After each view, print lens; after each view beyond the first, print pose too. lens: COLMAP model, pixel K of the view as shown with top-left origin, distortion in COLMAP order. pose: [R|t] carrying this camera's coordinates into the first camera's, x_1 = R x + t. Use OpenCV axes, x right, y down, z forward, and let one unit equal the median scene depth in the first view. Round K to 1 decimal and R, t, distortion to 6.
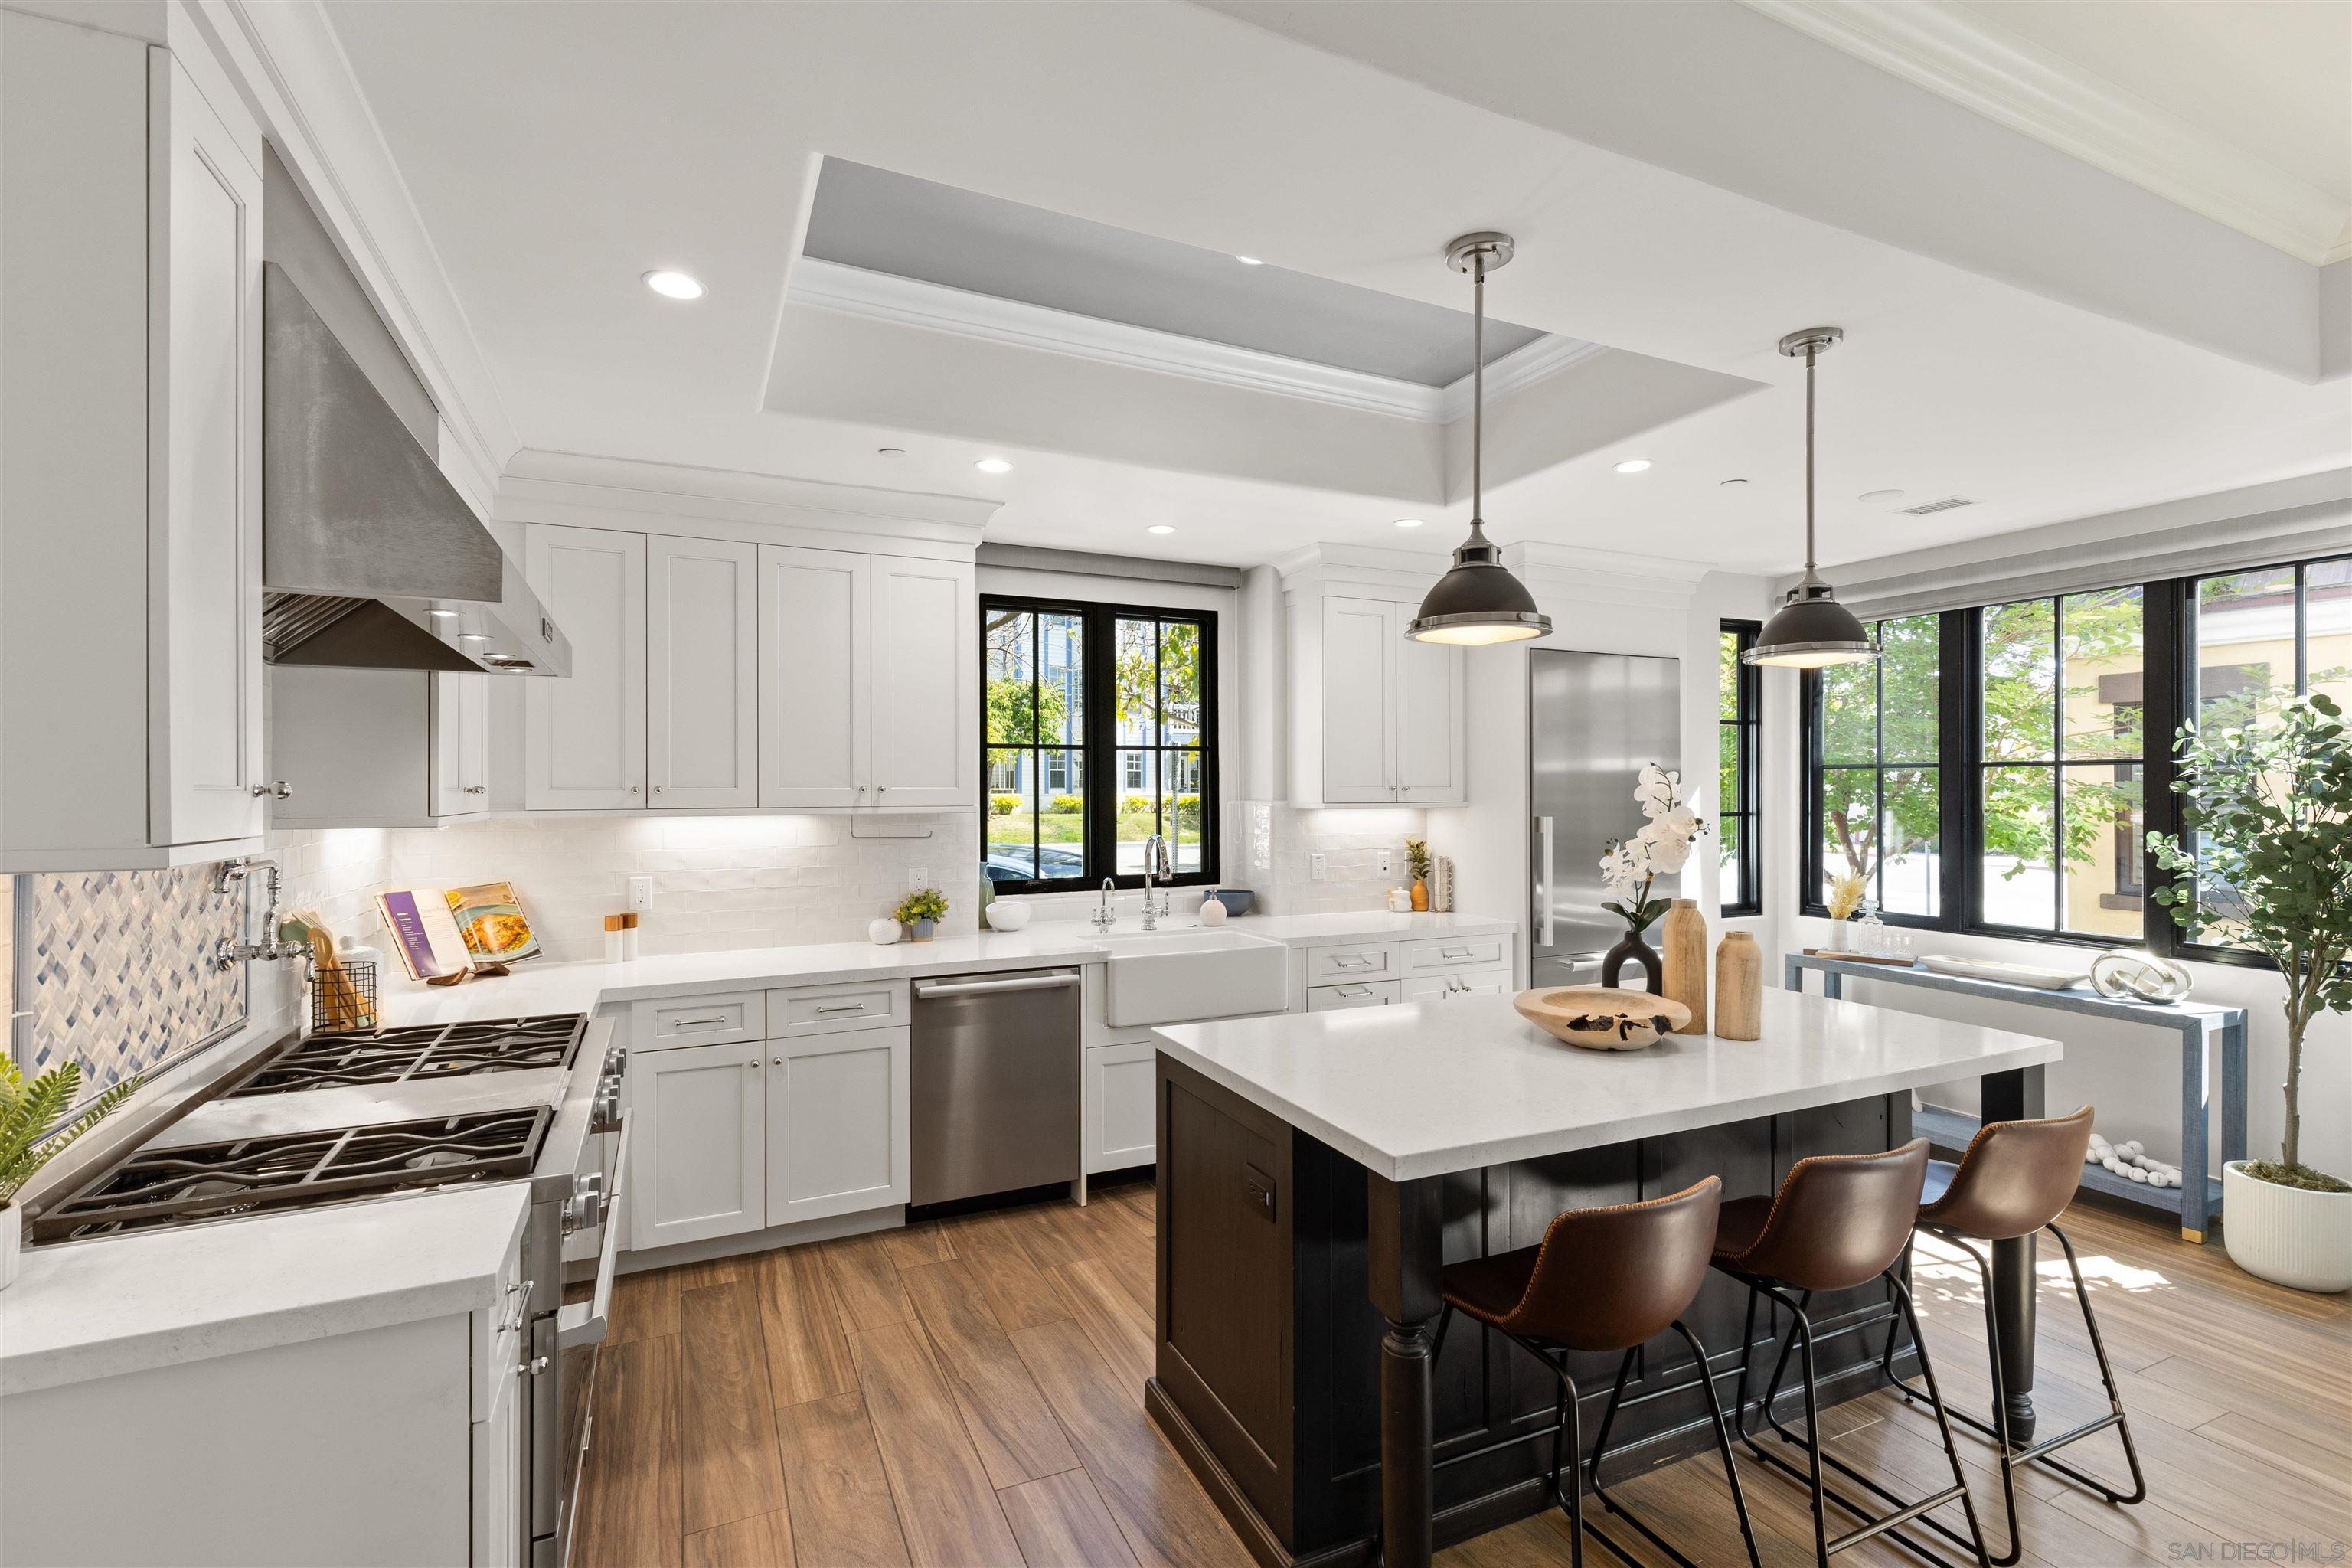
lens RADIAL K [[1065.2, 0, 1174.7], [0, 1065.2, 785.5], [0, 0, 1]] dist [0.011706, -0.003138]
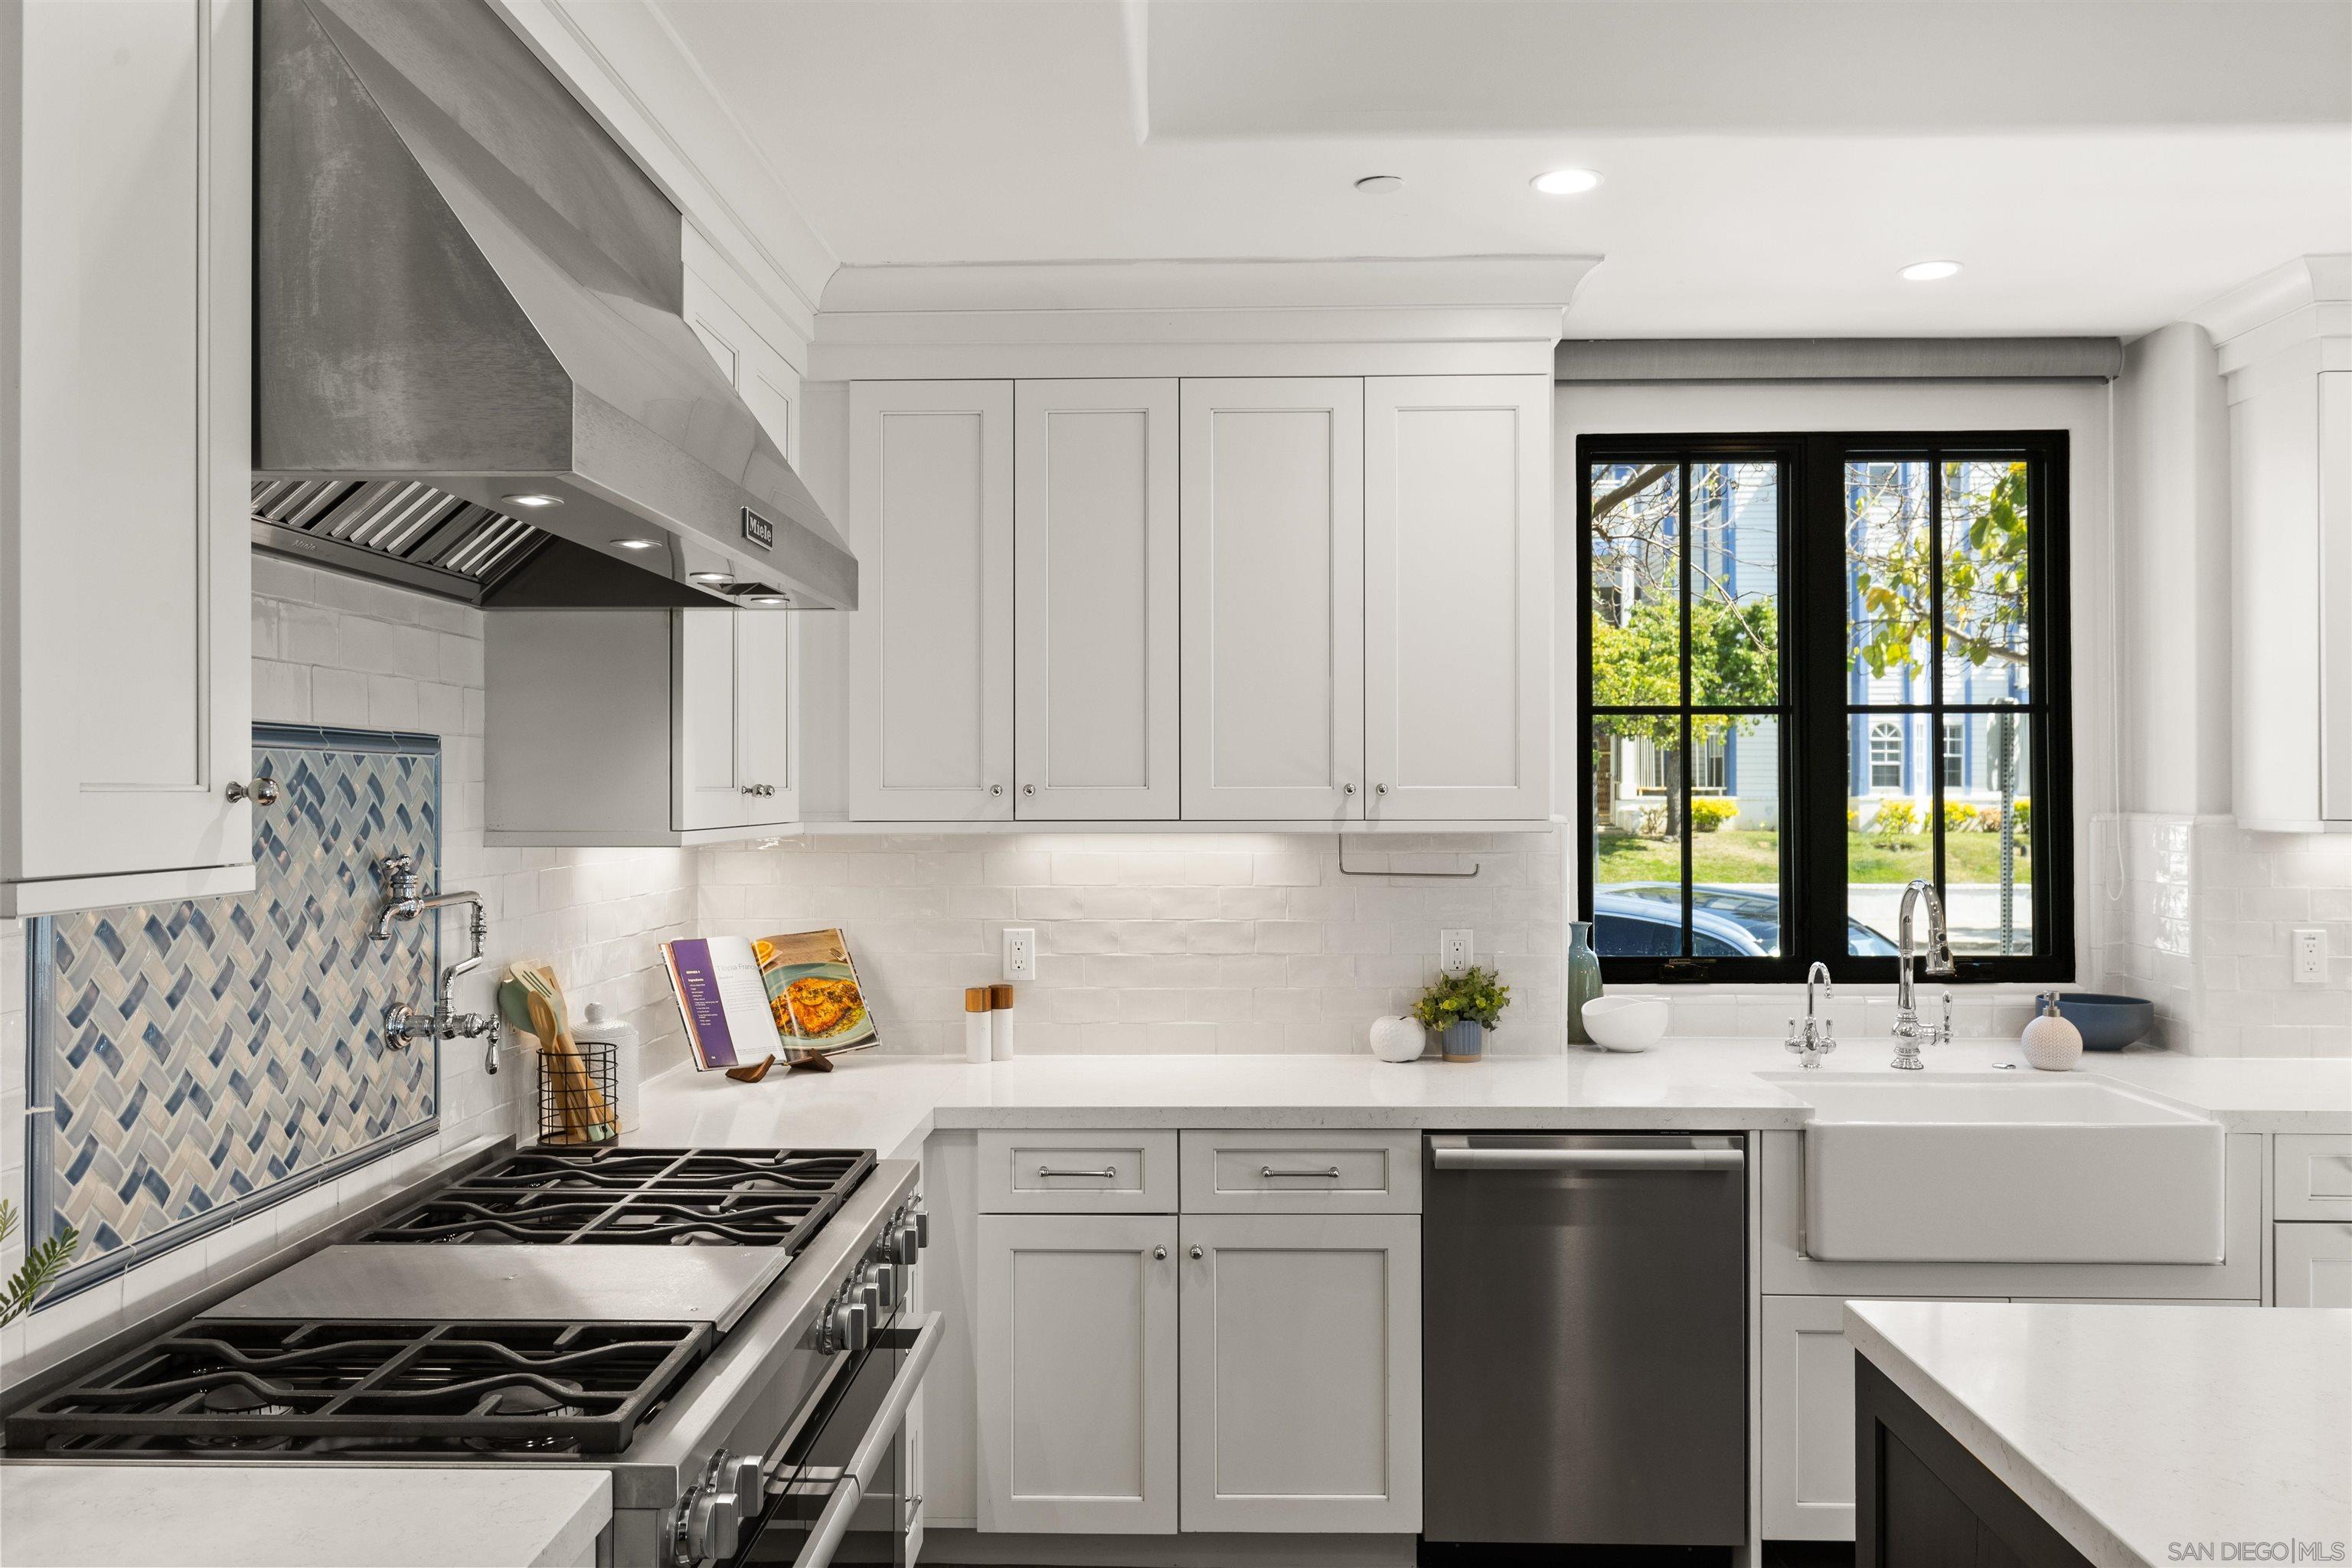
lens RADIAL K [[1722.6, 0, 1169.5], [0, 1722.6, 781.1], [0, 0, 1]] dist [-0.001980, 0.001949]
pose [[0.892895, -0.001232, -0.450264, 0.038823], [0.000858, 0.999999, -0.001034, -0.000098], [0.450265, 0.000537, 0.892895, 0.139678]]
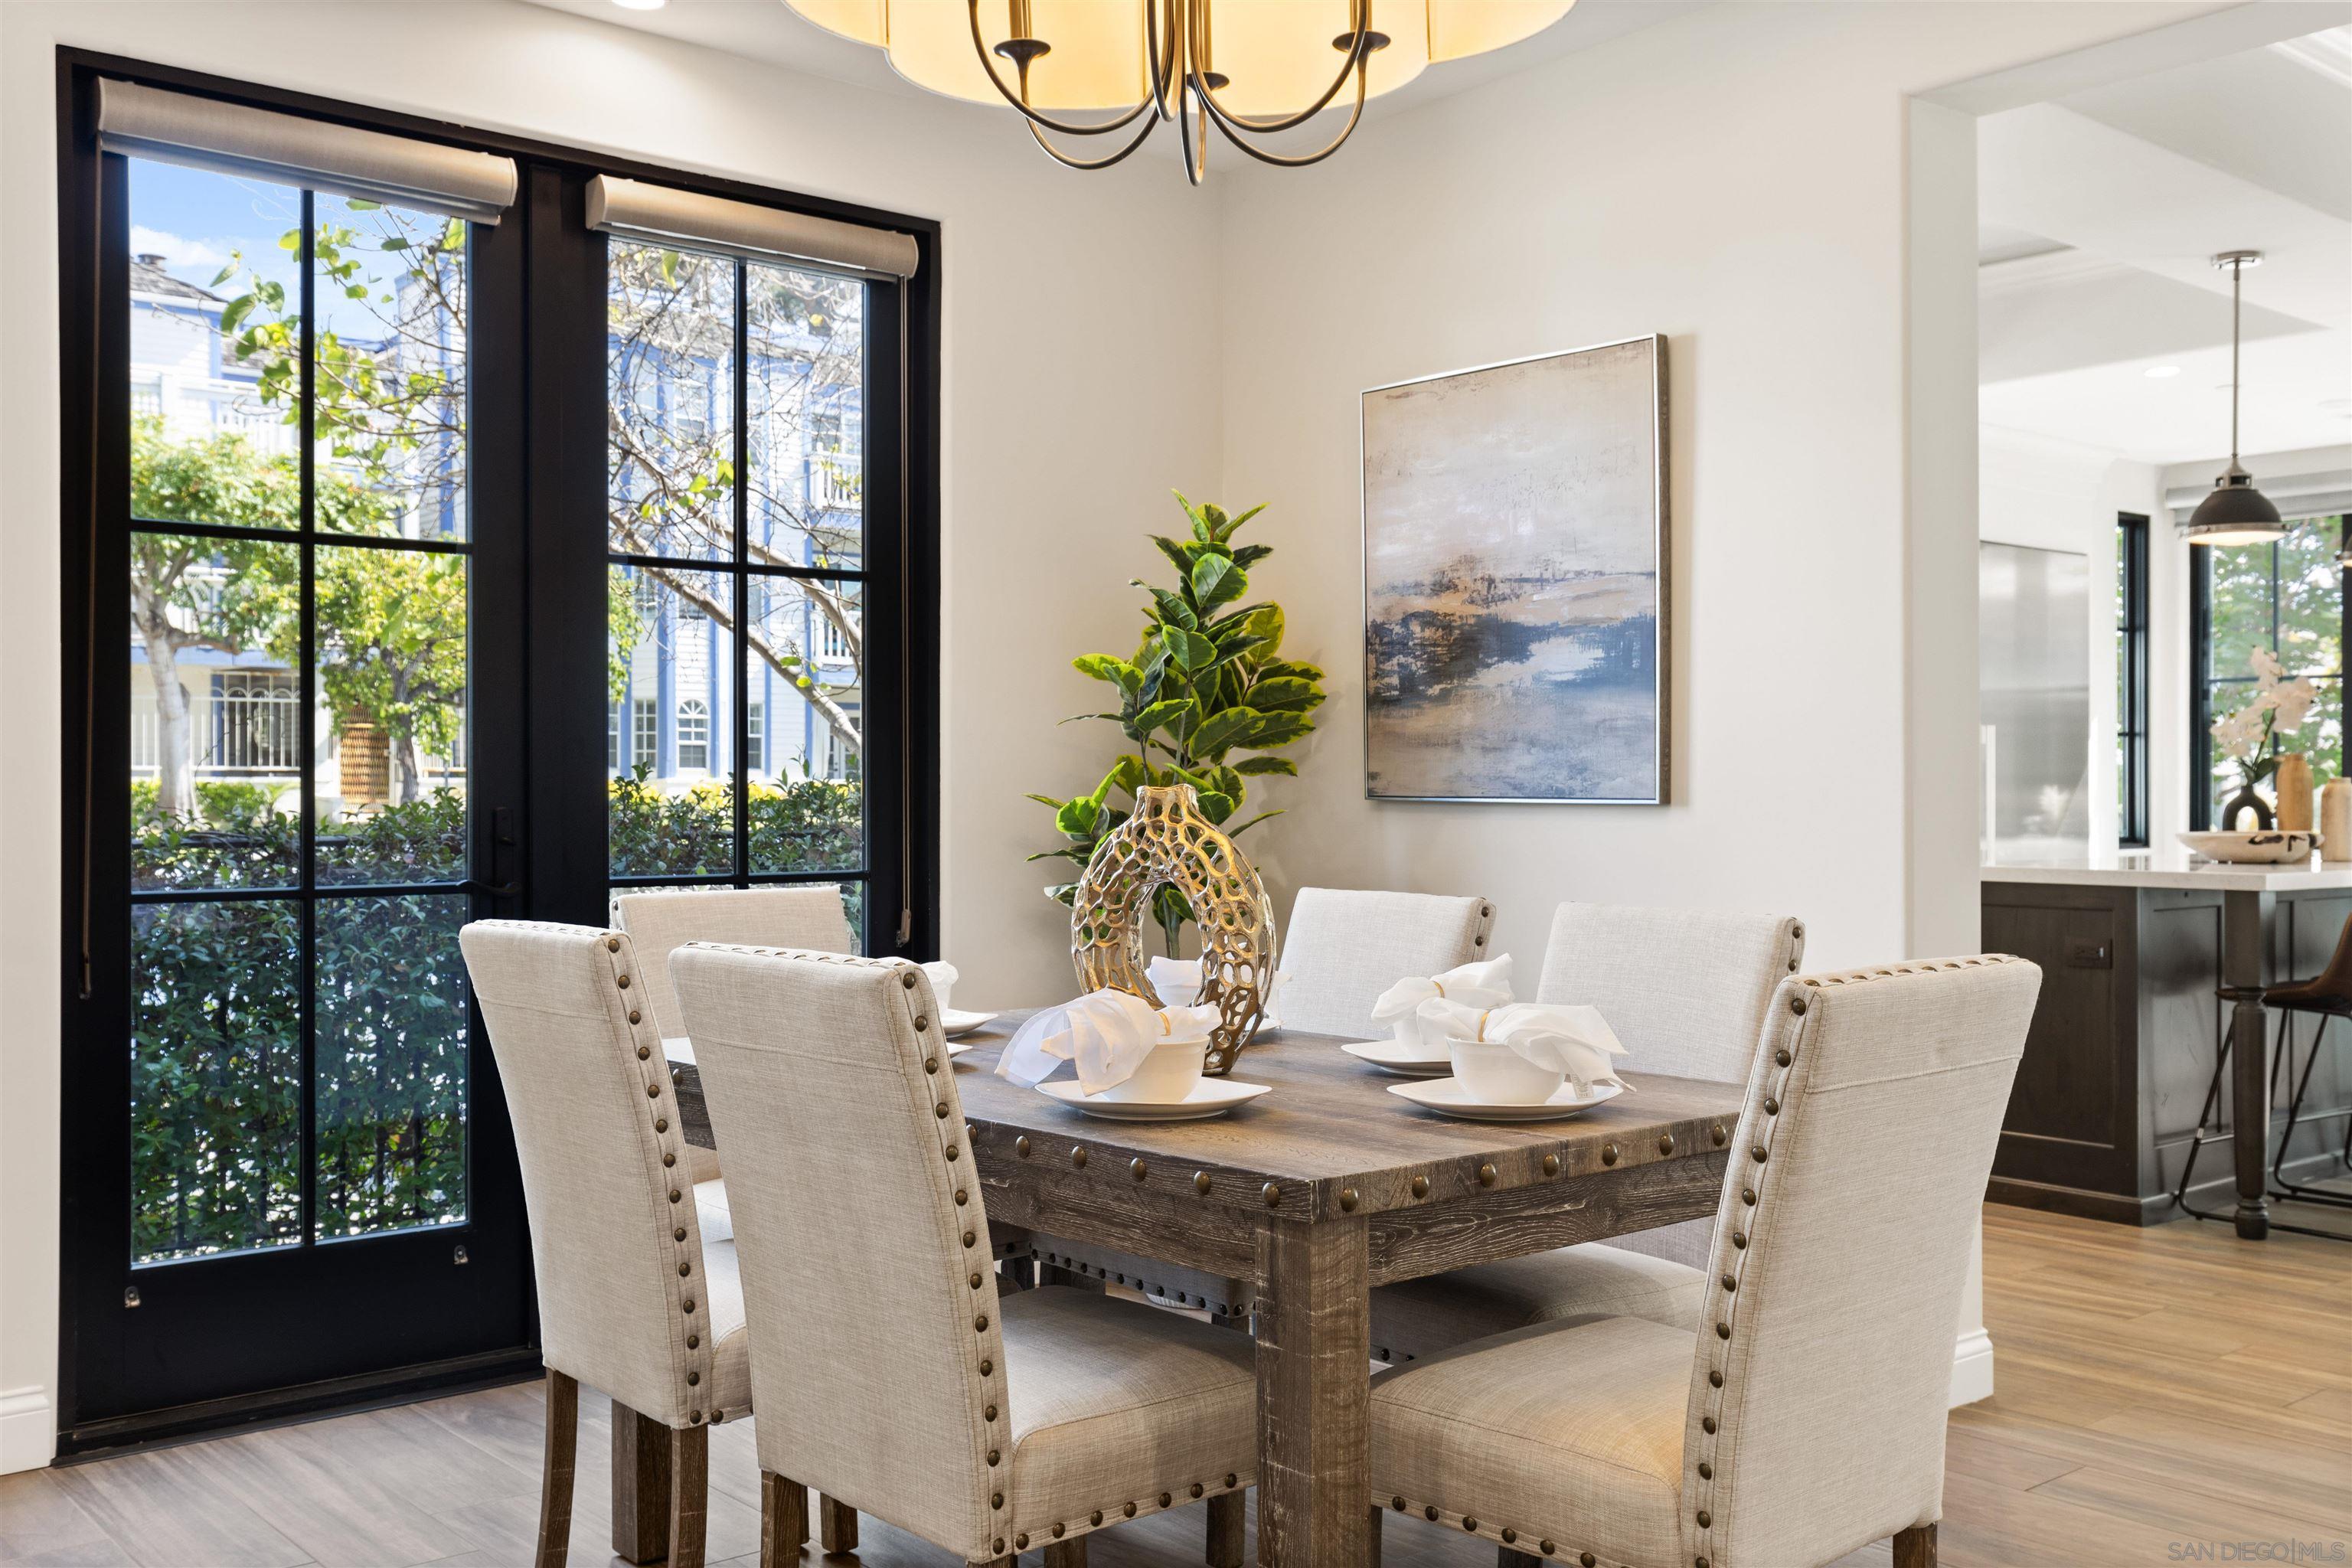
lens RADIAL K [[2175.3, 0, 1176.0], [0, 2175.3, 781.9], [0, 0, 1]] dist [0.007993, 0.000000]
pose [[0.968247, -0.000007, 0.249997, -1.011042], [0.000387, 0.999999, -0.001470, 0.102373], [-0.249997, 0.001520, 0.968245, -0.802017]]
